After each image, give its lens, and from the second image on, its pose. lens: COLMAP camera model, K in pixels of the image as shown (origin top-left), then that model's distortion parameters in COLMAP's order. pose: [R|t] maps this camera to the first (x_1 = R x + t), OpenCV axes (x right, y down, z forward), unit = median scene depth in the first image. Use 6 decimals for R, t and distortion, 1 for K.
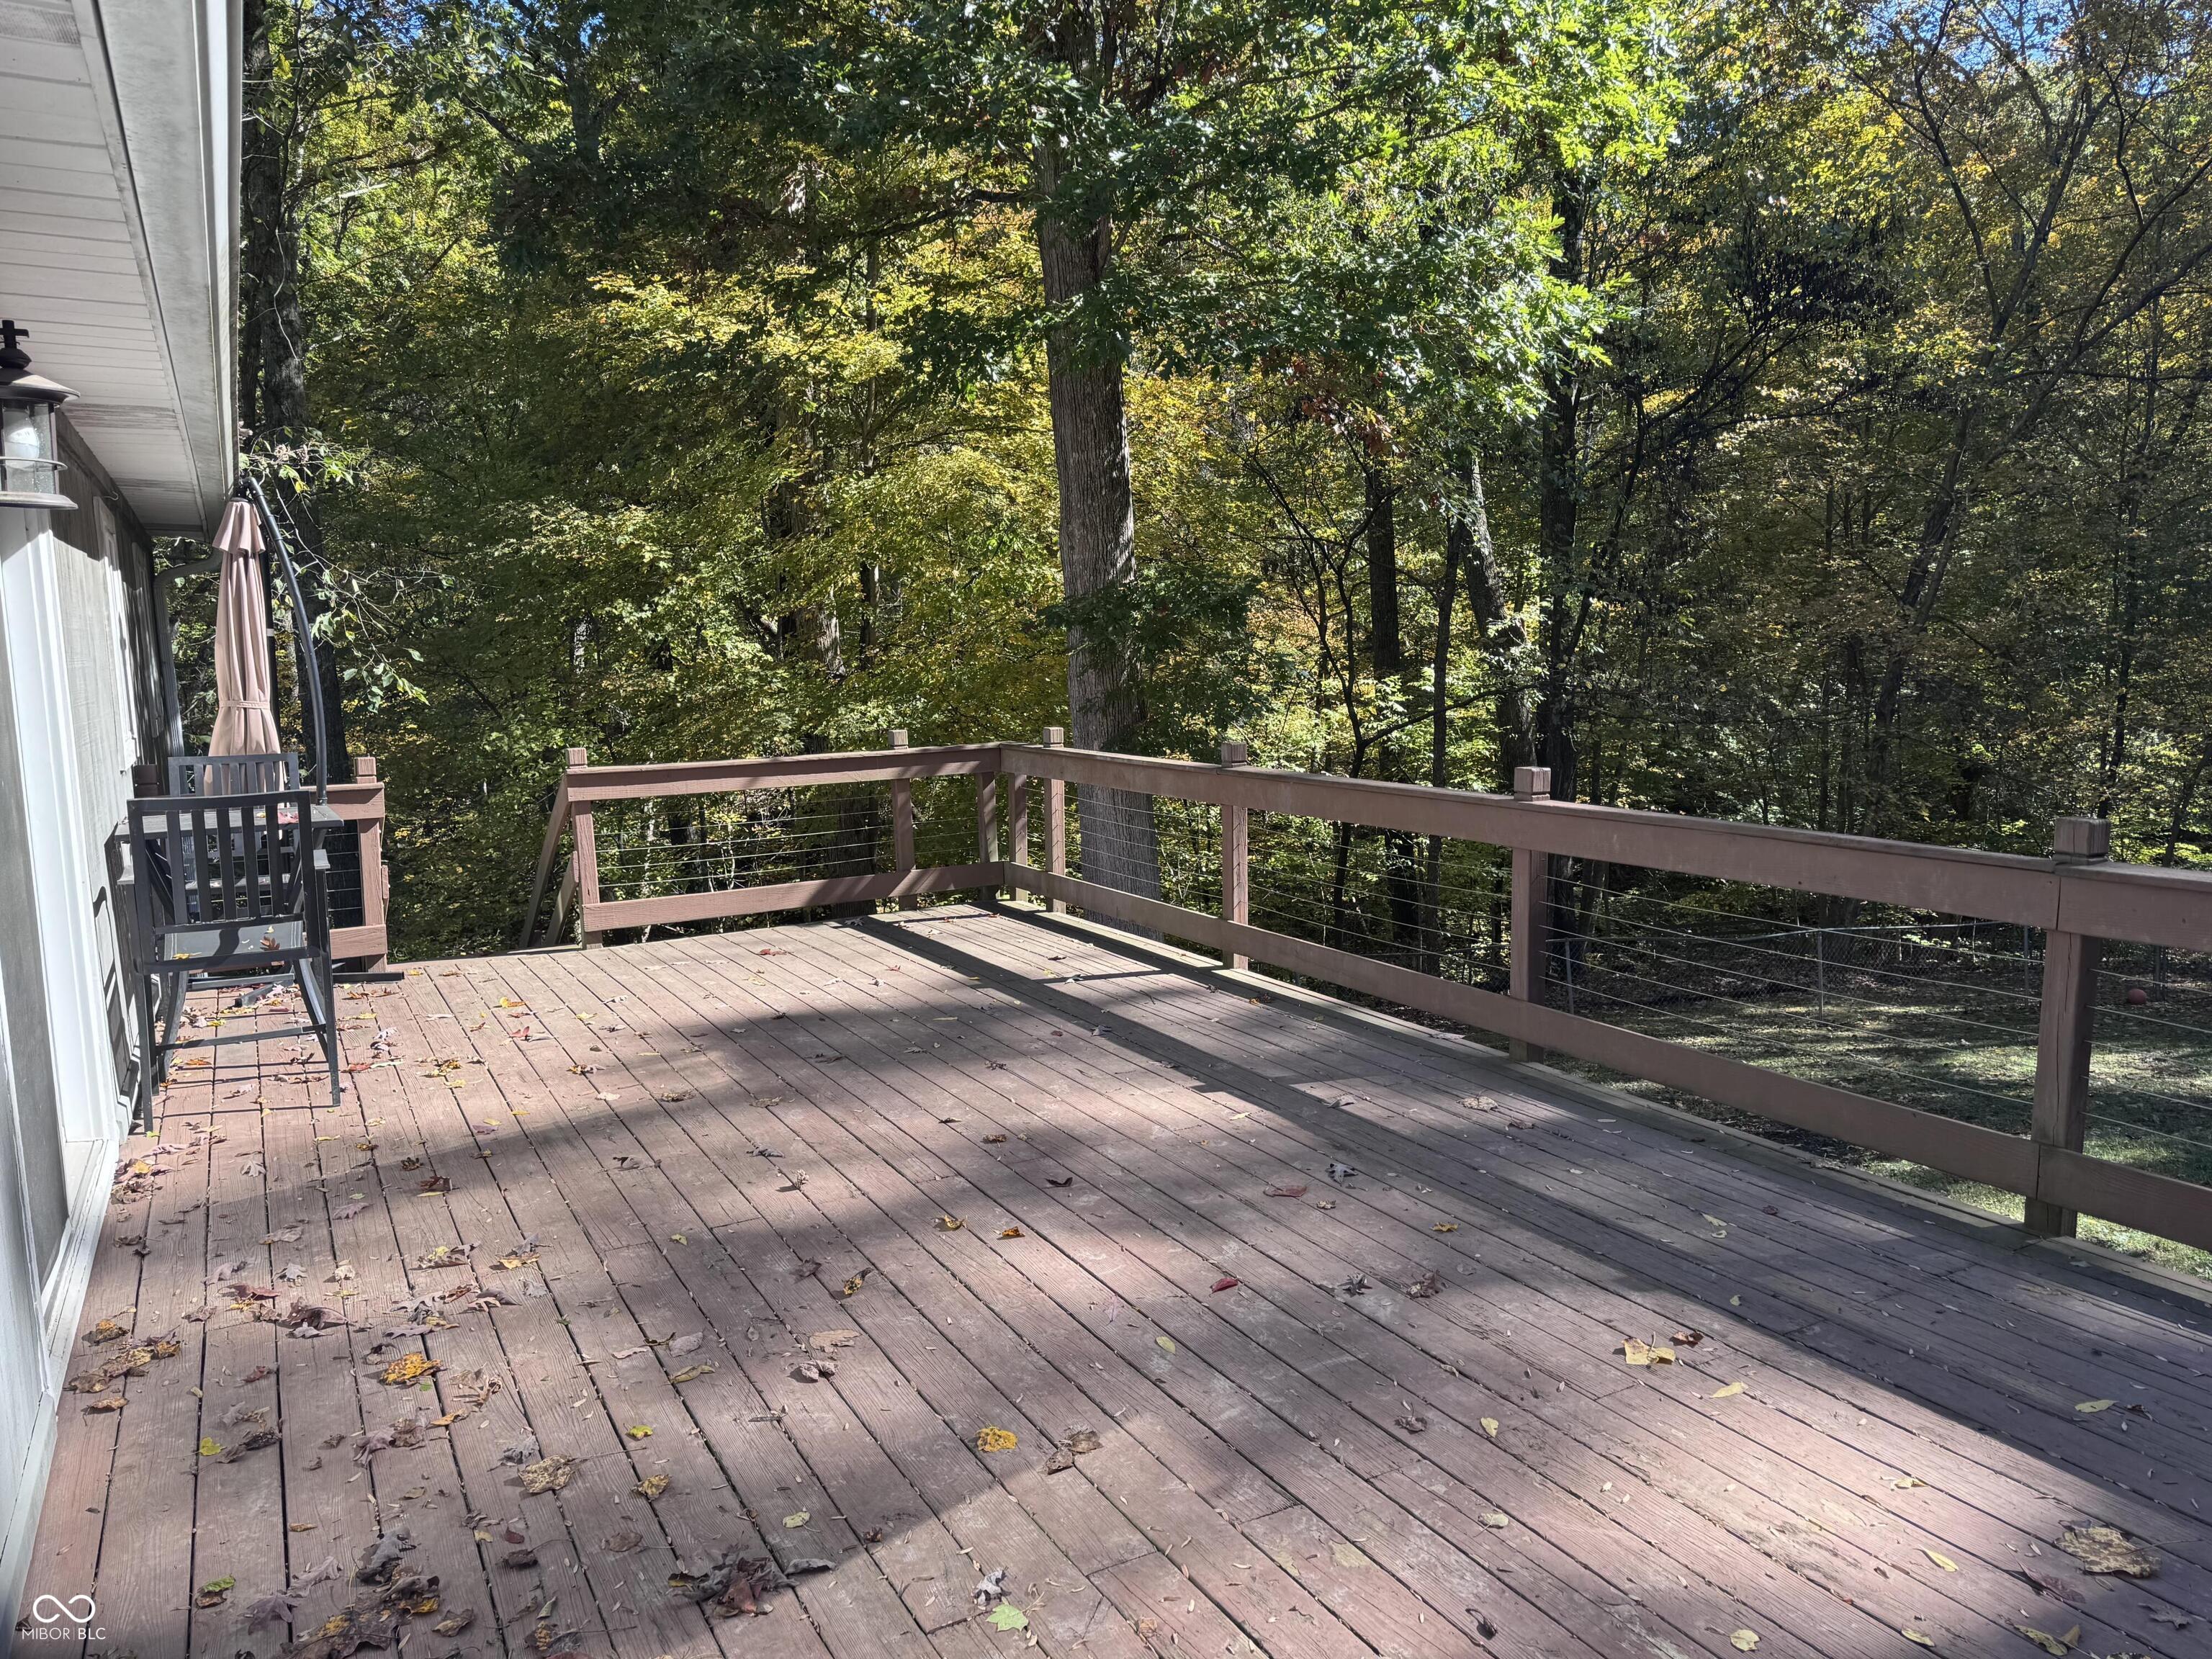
lens RADIAL K [[1555.0, 0, 1117.8], [0, 1555.0, 840.1], [0, 0, 1]] dist [0.061273, -0.057137]
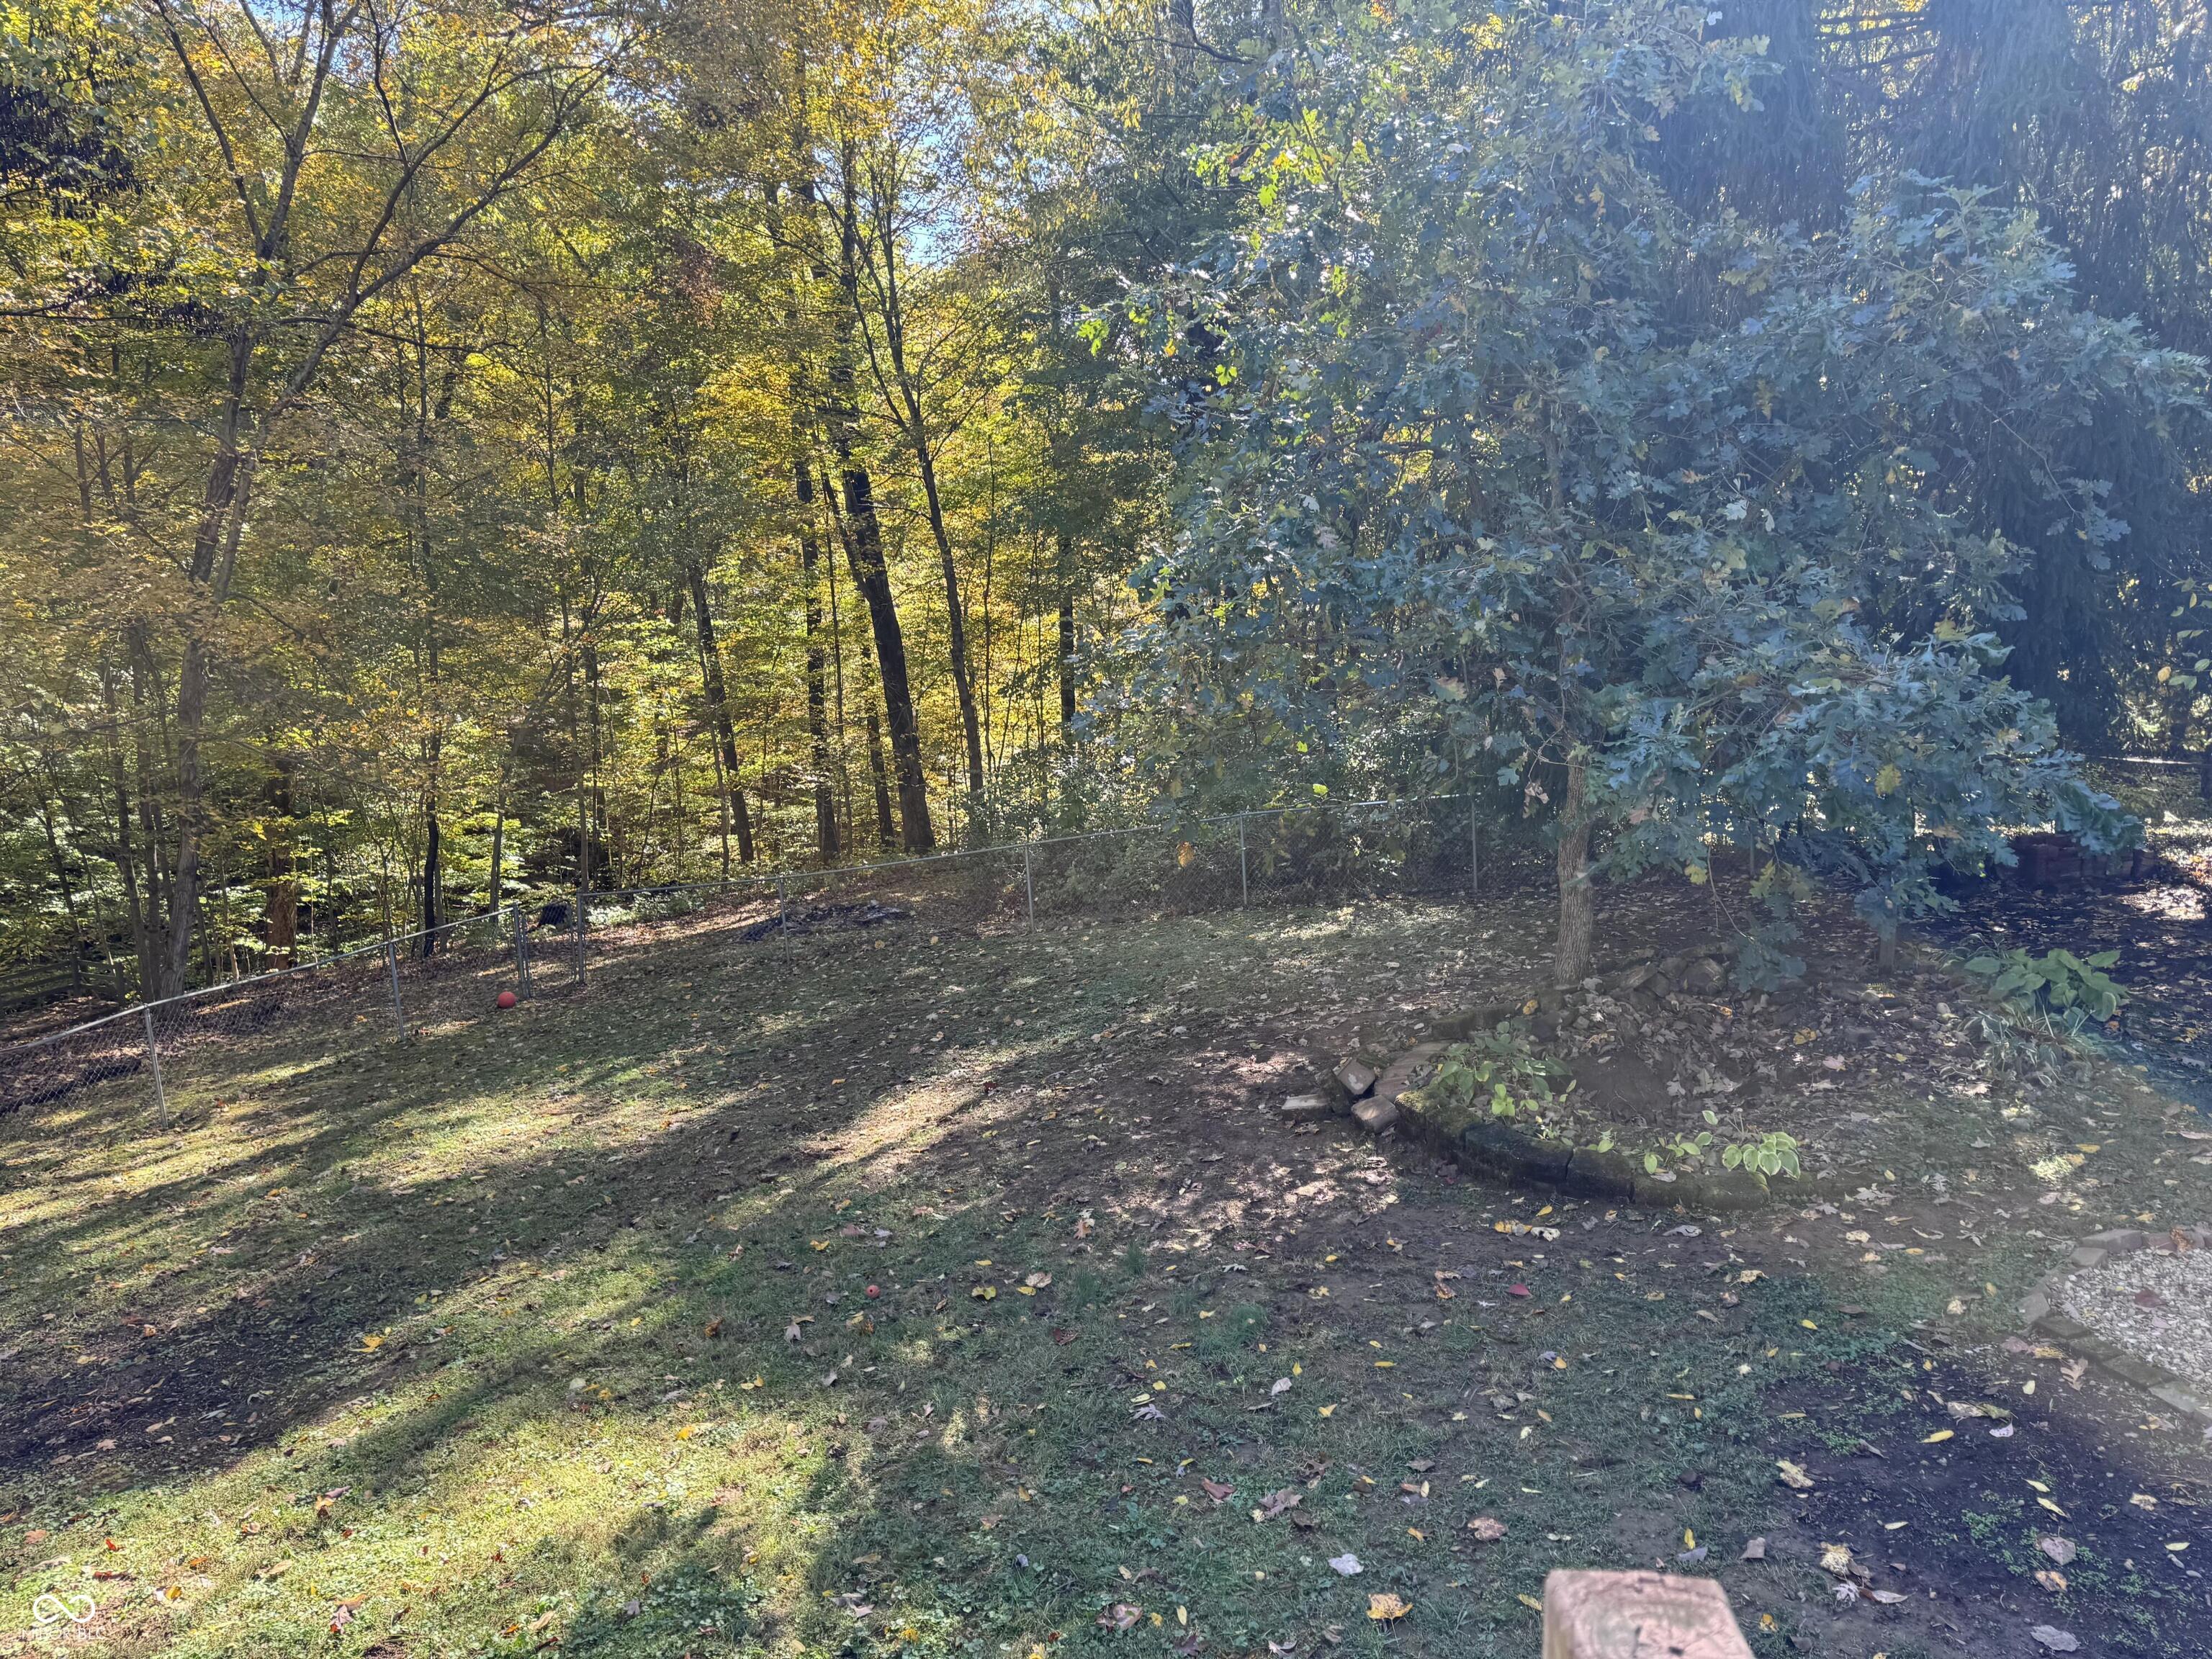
lens RADIAL K [[1555.0, 0, 1109.5], [0, 1555.0, 832.8], [0, 0, 1]] dist [0.061273, -0.057137]
pose [[0.550174, -0.107917, 0.828047, 0.048087], [0.105224, 0.992669, 0.059458, -0.011268], [-0.828394, 0.054418, 0.557496, 0.115861]]
